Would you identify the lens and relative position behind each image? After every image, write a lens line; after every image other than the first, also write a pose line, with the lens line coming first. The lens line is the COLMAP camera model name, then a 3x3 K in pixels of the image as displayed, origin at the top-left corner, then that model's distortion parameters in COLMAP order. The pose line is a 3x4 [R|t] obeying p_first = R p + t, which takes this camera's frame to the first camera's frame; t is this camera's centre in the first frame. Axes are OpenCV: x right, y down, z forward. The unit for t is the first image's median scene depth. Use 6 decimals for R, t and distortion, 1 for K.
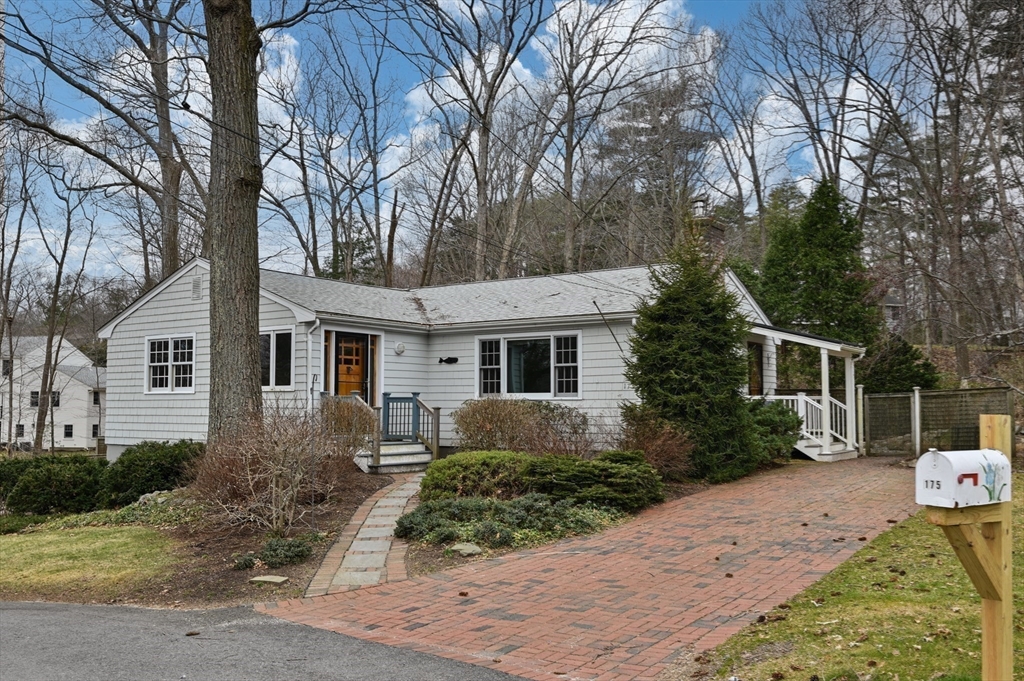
lens RADIAL K [[869.9, 0, 512.4], [0, 869.9, 368.7], [0, 0, 1]] dist [0.011774, 0.005818]
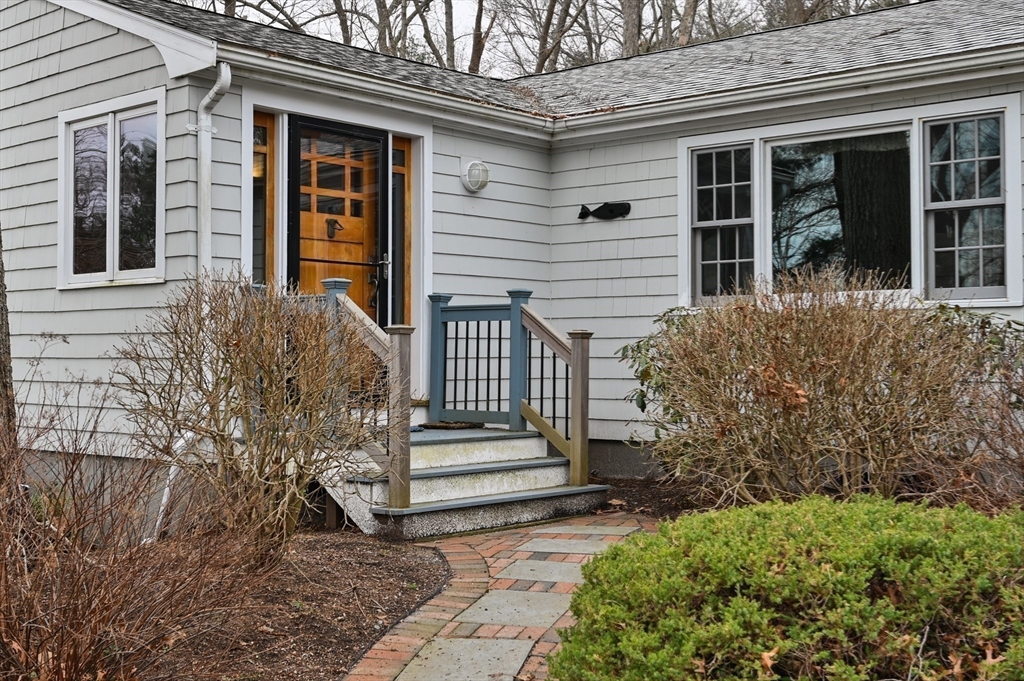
lens RADIAL K [[1239.7, 0, 512.0], [0, 1239.7, 340.5], [0, 0, 1]] dist [-0.005754, -0.006213]
pose [[0.993489, -0.005003, -0.113819, -0.056123], [0.008558, 0.999490, 0.030772, 0.031558], [0.113607, -0.031545, 0.993025, 0.492674]]
